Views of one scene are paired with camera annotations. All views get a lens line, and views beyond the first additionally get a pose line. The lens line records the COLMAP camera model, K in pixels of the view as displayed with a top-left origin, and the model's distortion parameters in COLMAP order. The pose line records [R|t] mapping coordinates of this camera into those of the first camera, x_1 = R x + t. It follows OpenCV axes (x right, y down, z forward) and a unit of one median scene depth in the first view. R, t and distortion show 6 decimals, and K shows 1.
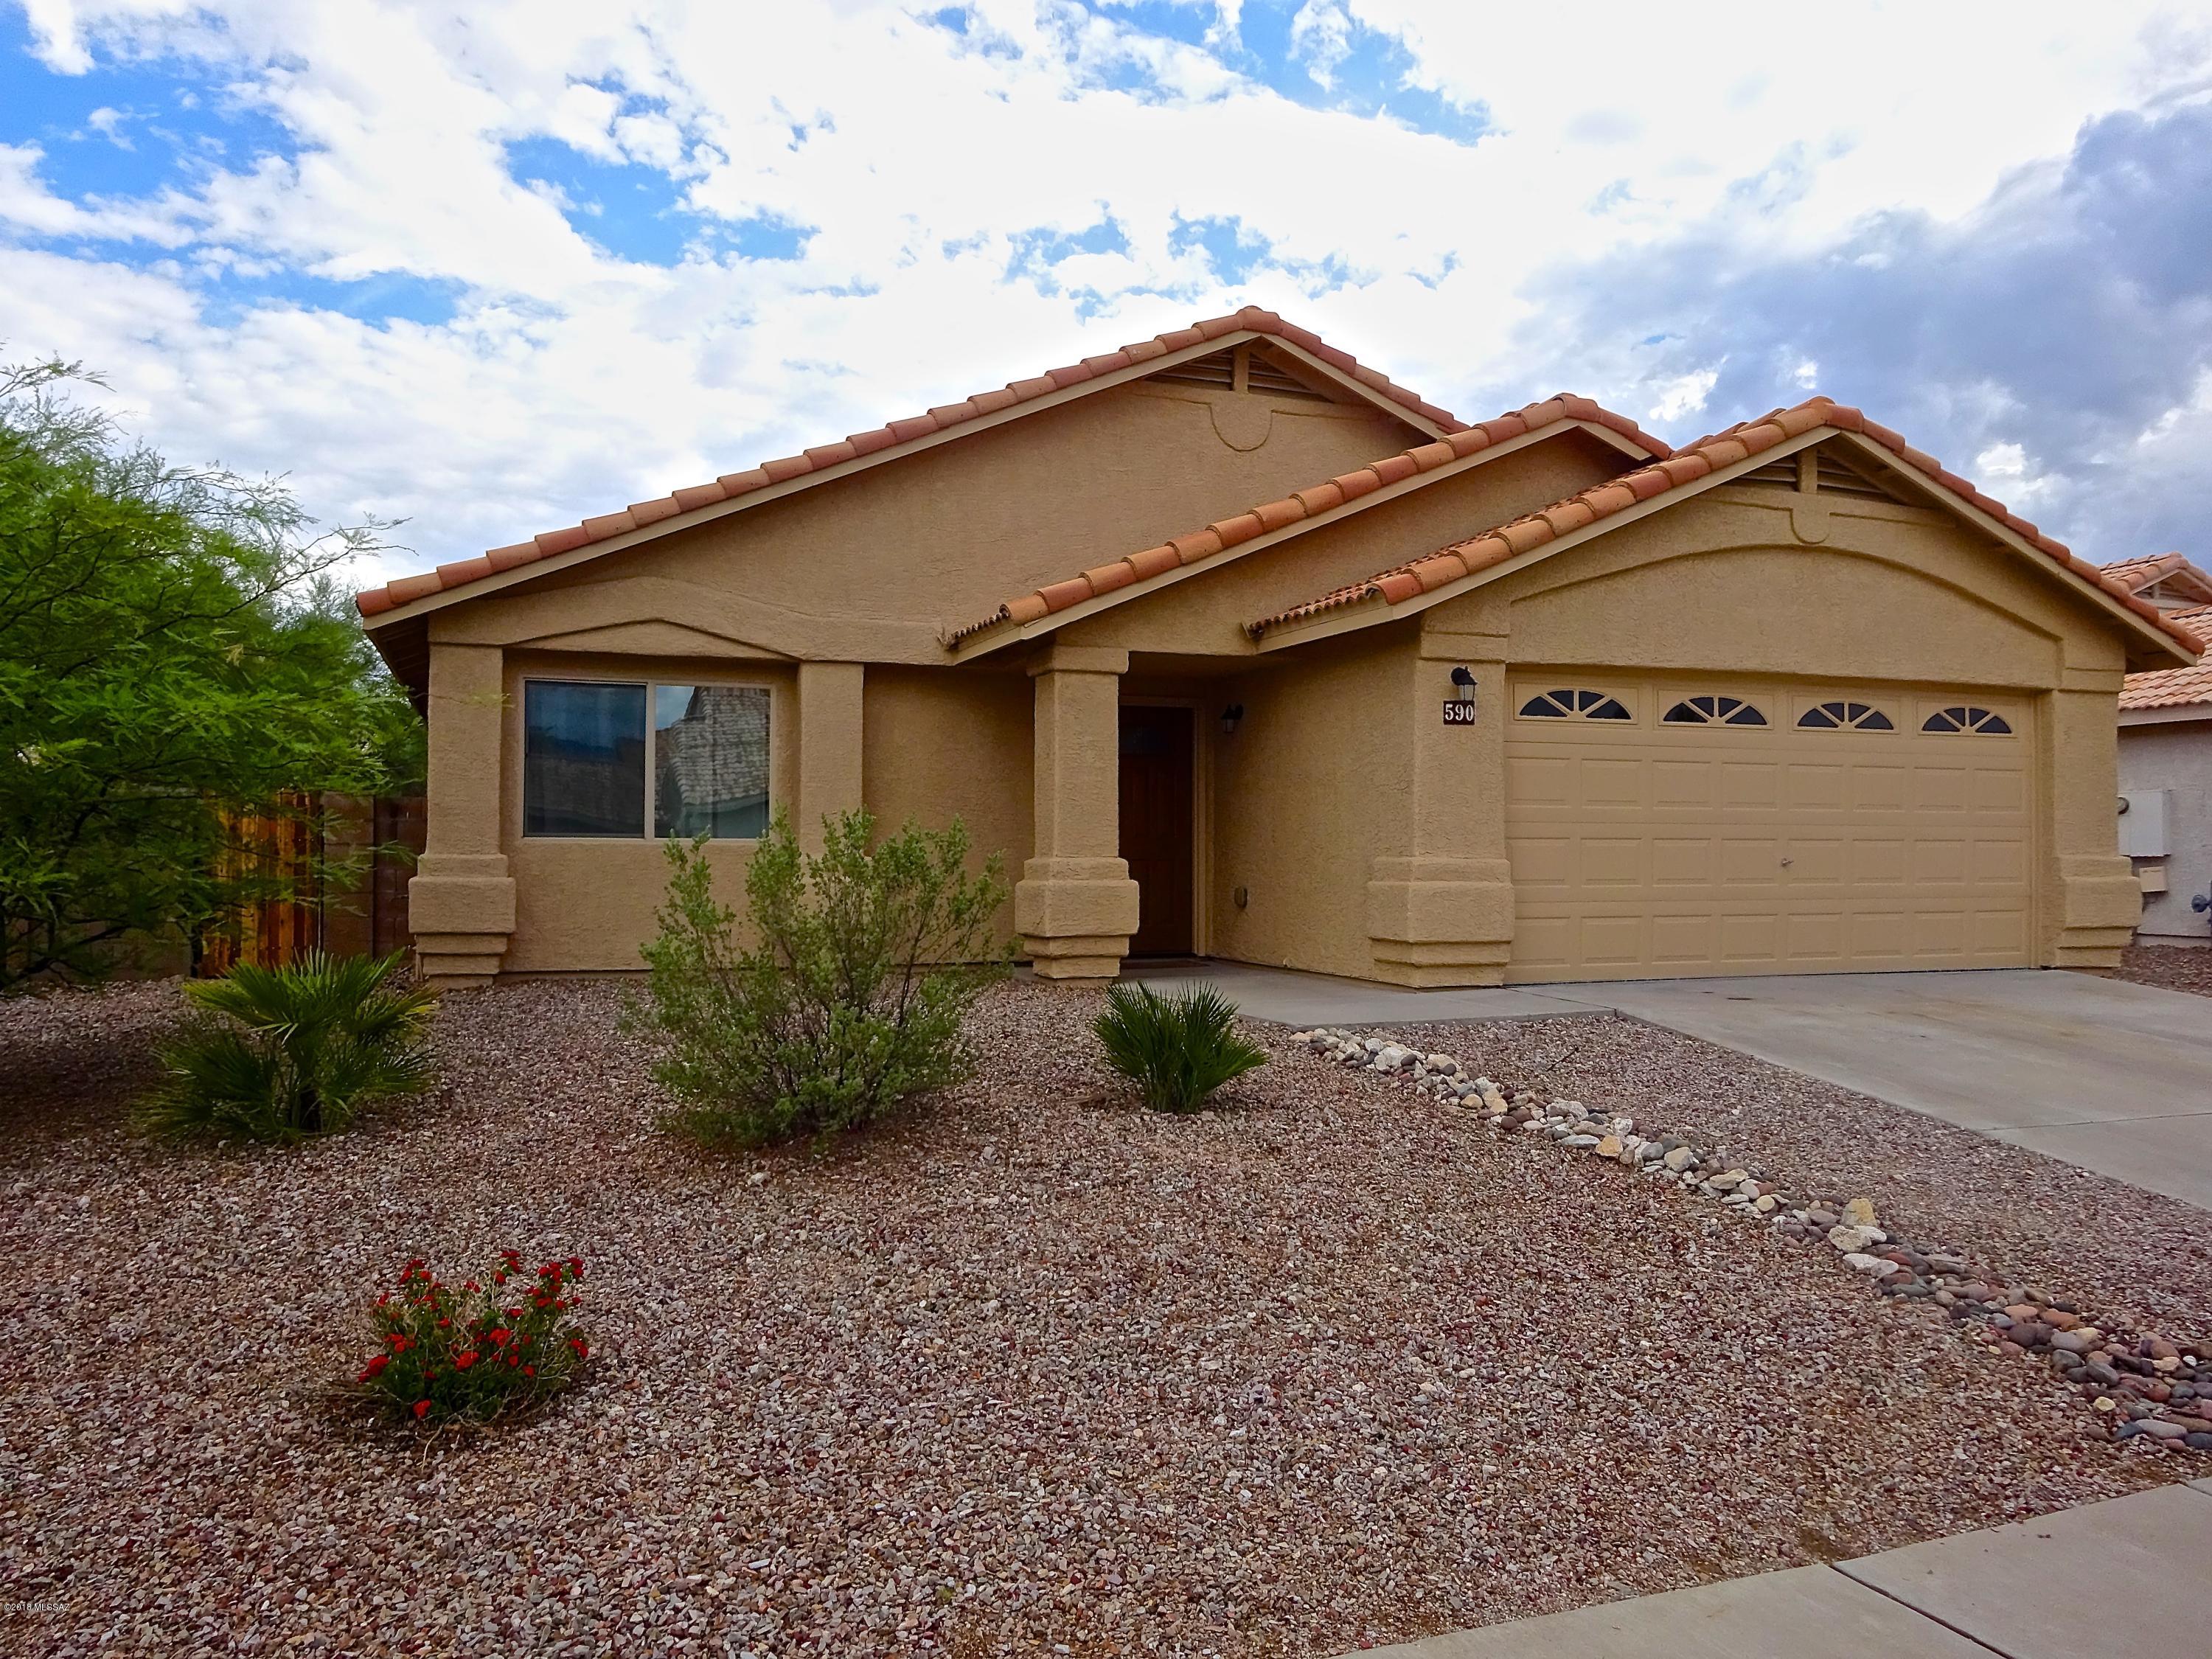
lens RADIAL K [[1606.4, 0, 1106.0], [0, 1606.4, 829.5], [0, 0, 1]] dist [-0.004976, -0.000871]
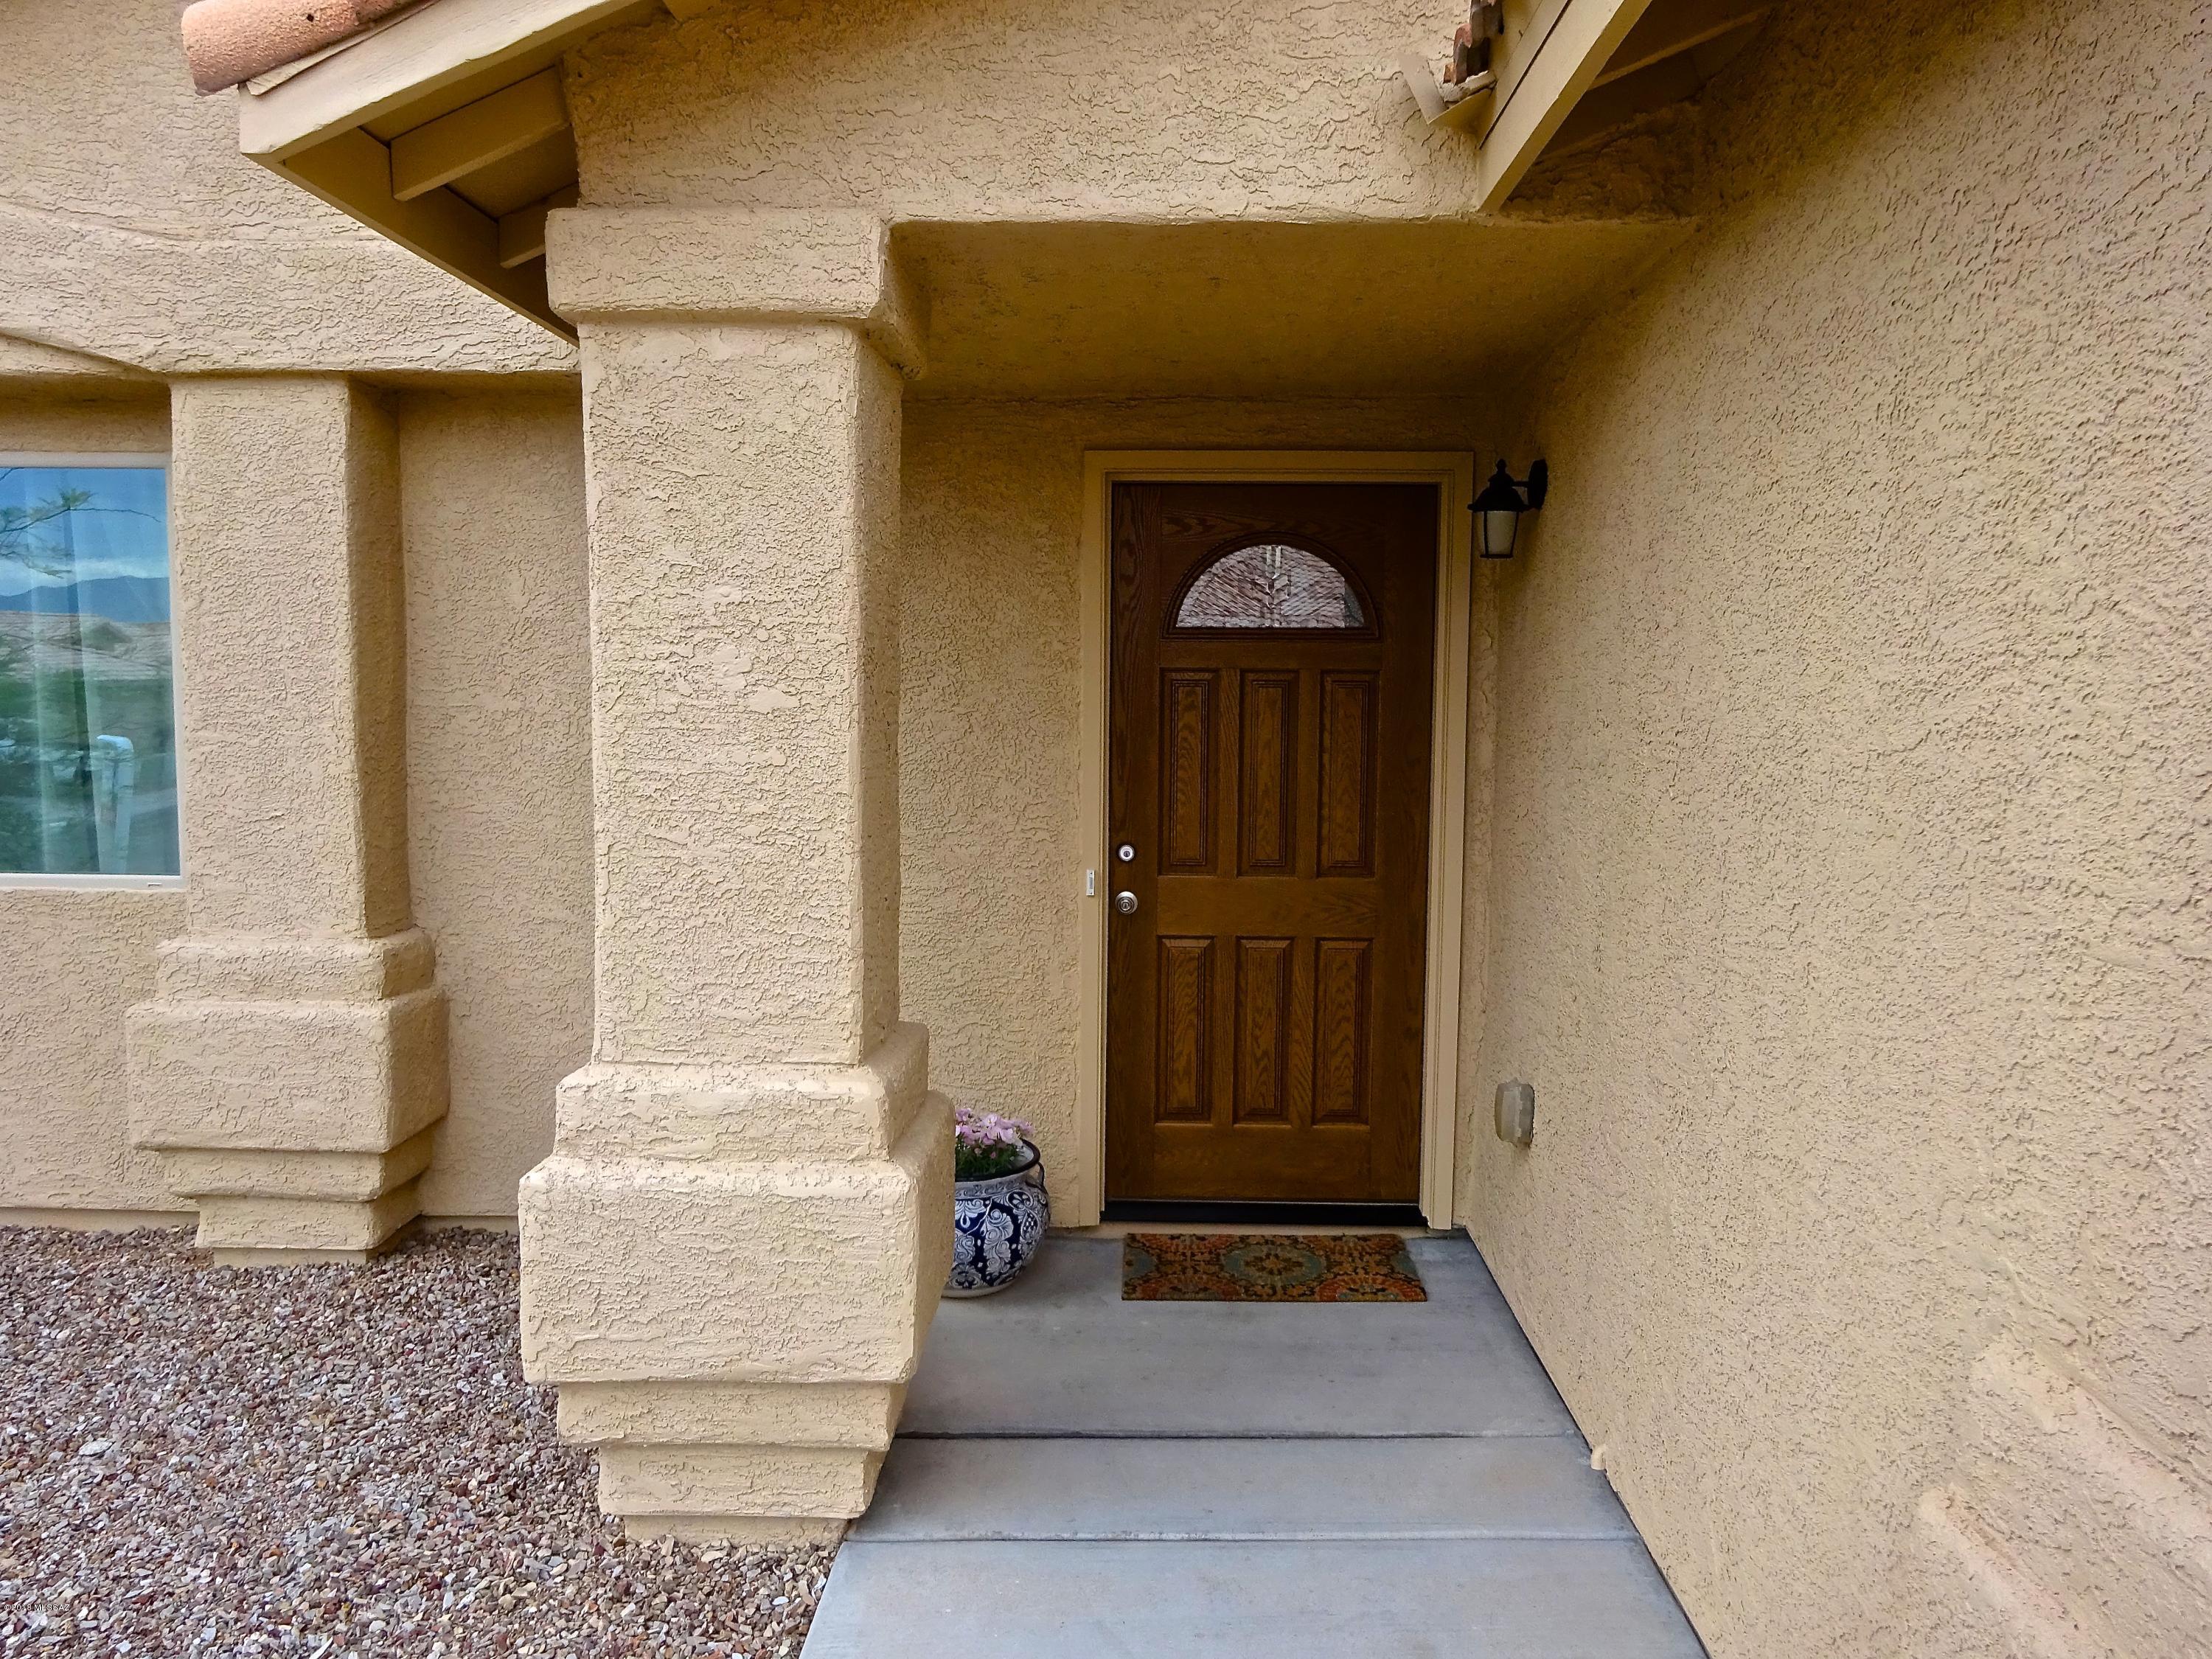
lens RADIAL K [[1606.4, 0, 1106.0], [0, 1606.4, 829.5], [0, 0, 1]] dist [-0.004976, -0.000871]
pose [[0.929375, 0.037892, -0.367188, 0.135421], [-0.000611, 0.994874, 0.101120, -0.045288], [0.369137, -0.093755, 0.924634, 0.782582]]
